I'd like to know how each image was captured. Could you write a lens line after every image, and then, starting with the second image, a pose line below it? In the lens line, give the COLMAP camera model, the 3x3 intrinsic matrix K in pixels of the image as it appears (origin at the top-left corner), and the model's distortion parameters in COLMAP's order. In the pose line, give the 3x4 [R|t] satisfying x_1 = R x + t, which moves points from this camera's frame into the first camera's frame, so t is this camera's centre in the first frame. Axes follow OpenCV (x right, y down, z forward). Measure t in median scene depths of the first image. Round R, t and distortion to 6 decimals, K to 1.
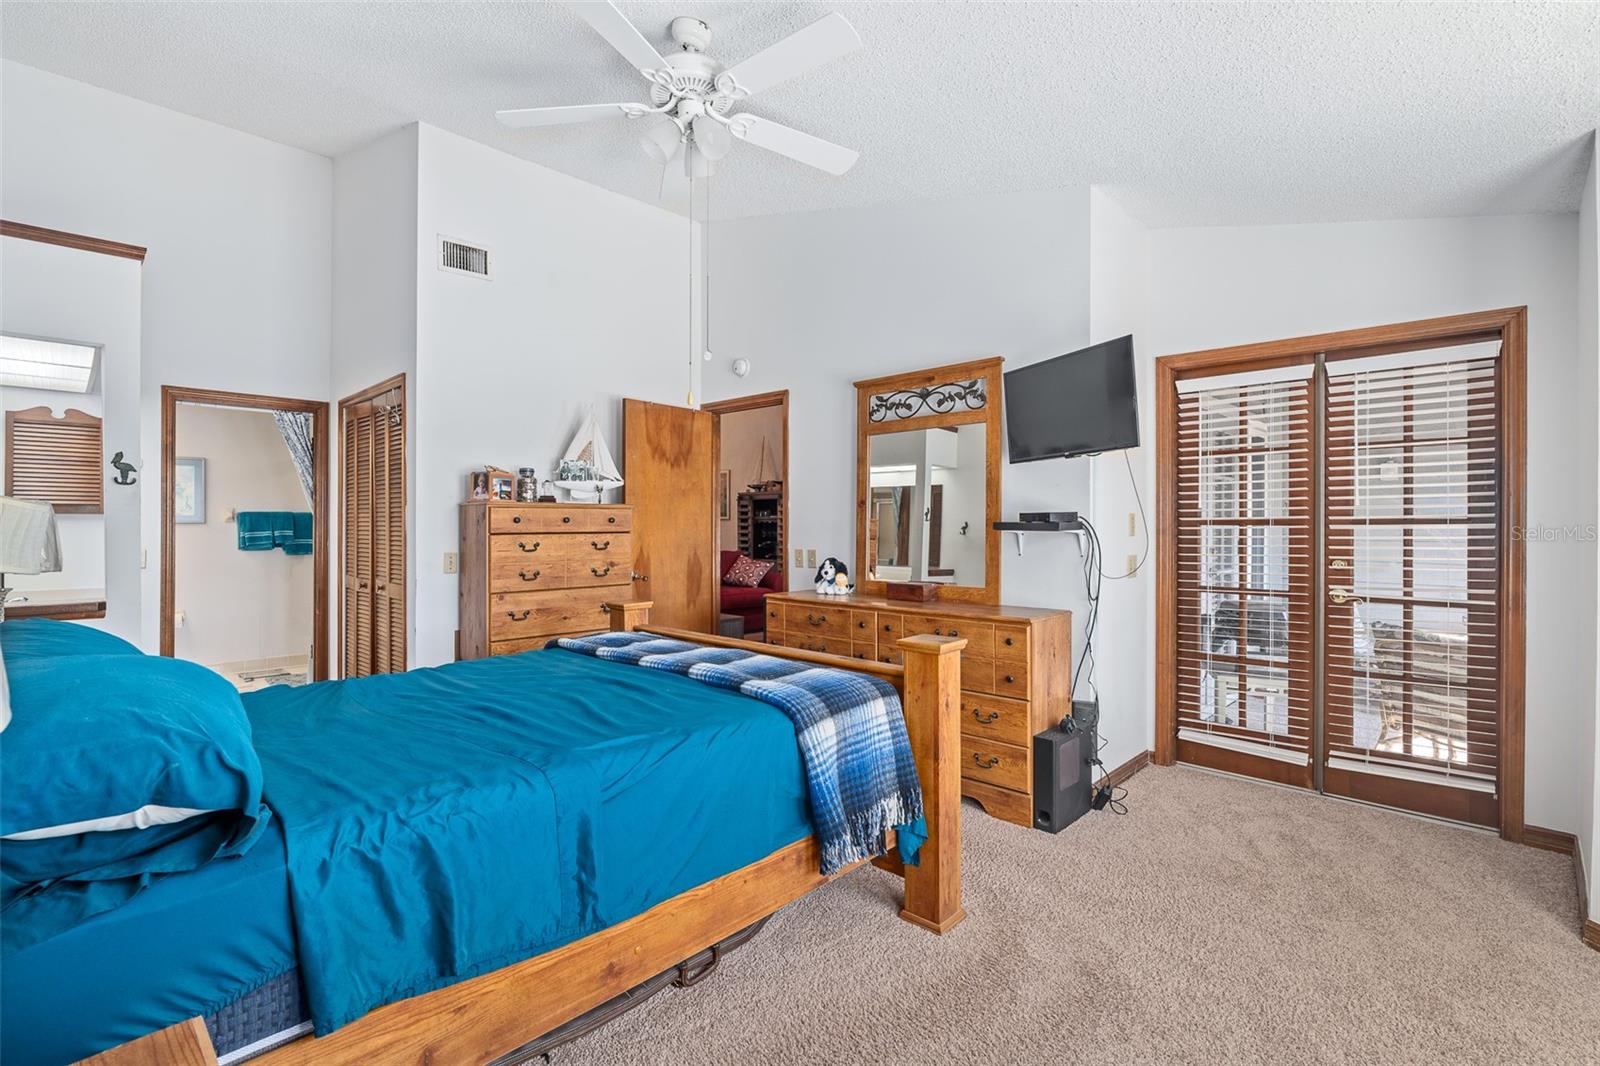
lens RADIAL K [[735.2, 0, 798.3], [0, 735.2, 510.6], [0, 0, 1]] dist [-0.004426, -0.000041]
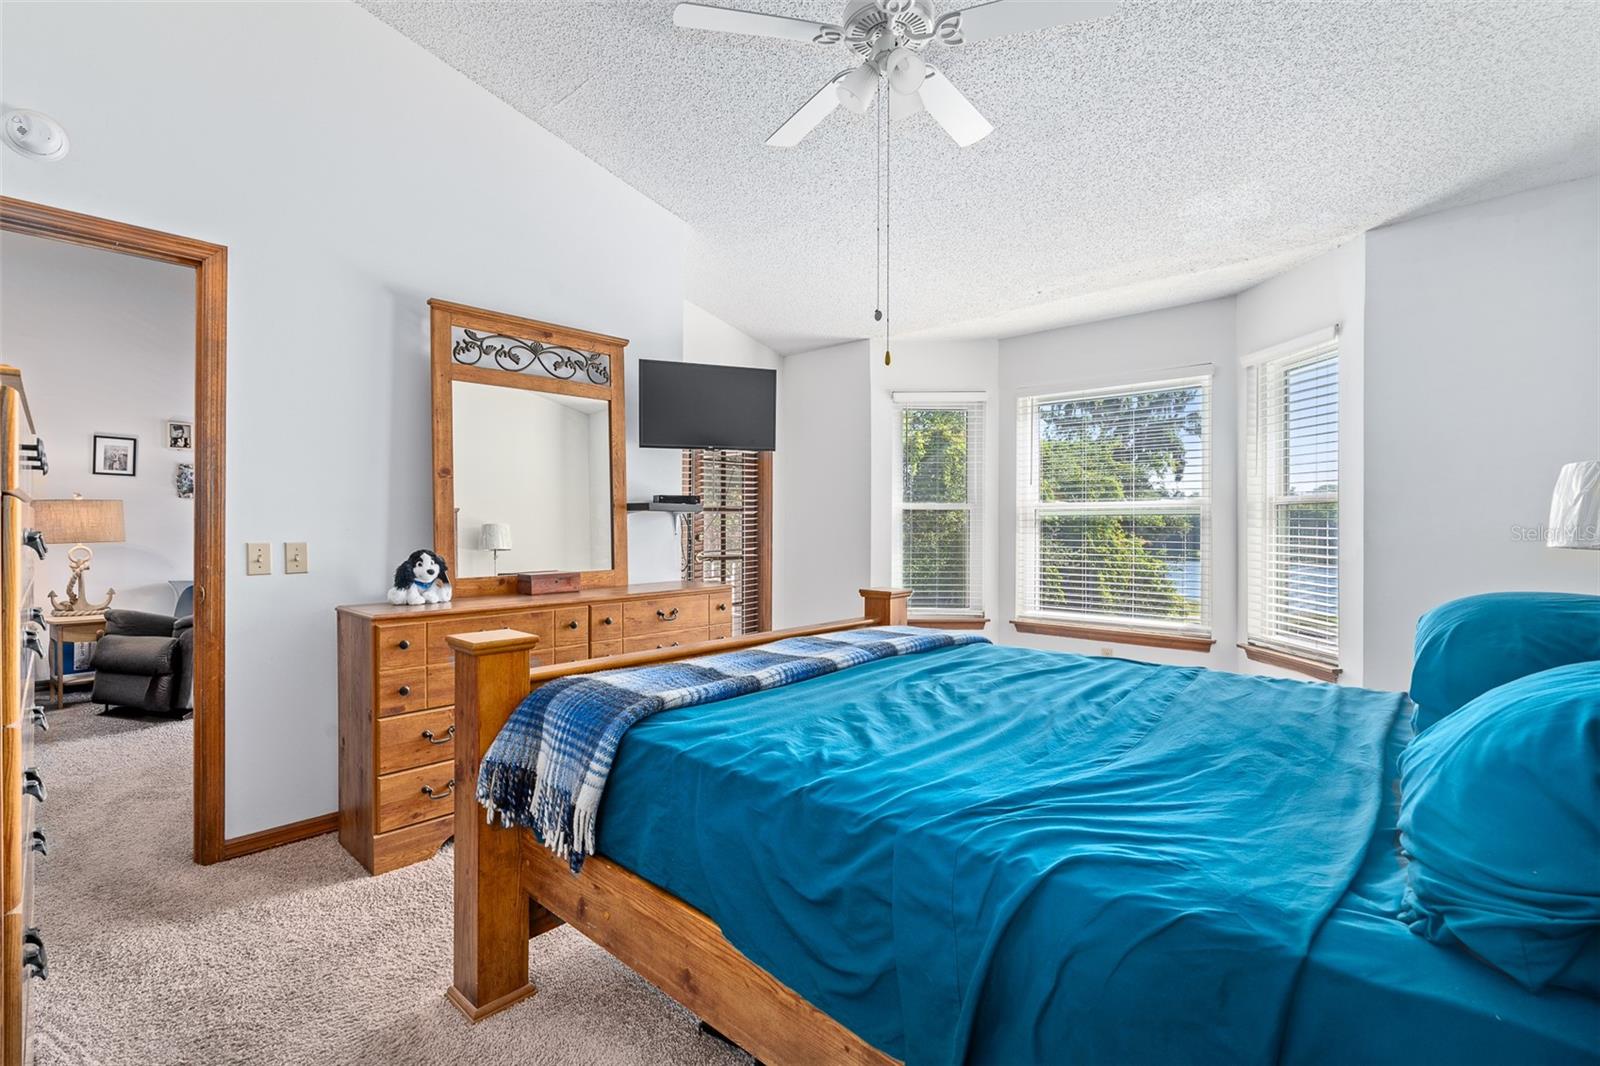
lens RADIAL K [[727.7, 0, 799.7], [0, 727.7, 524.4], [0, 0, 1]] dist [-0.003772, 0.000215]
pose [[-0.024473, -0.002270, 0.999698, -0.651706], [-0.016584, 0.999861, 0.001865, 0.034589], [-0.999563, -0.016533, -0.024508, 0.697373]]
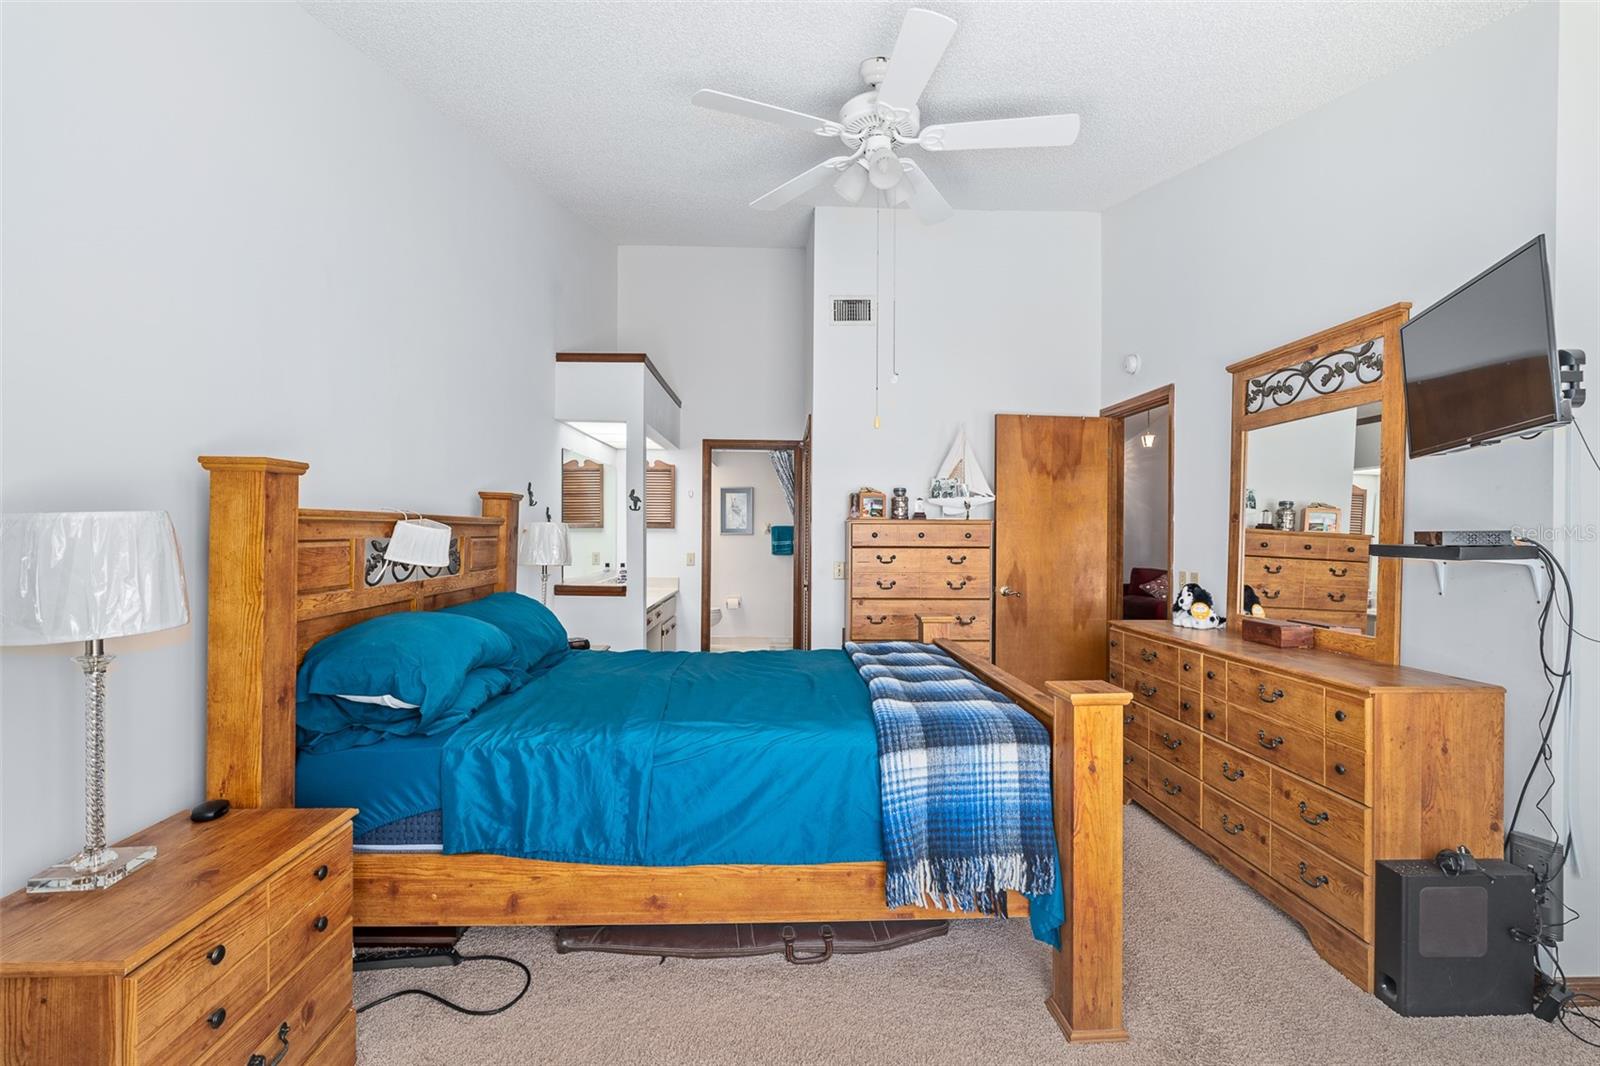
lens RADIAL K [[727.7, 0, 799.7], [0, 727.7, 524.4], [0, 0, 1]] dist [-0.003772, 0.000215]
pose [[0.720705, -0.001763, -0.693239, 0.302901], [0.004708, 0.999986, 0.002351, -0.006367], [0.693226, -0.004959, 0.720704, 0.109976]]
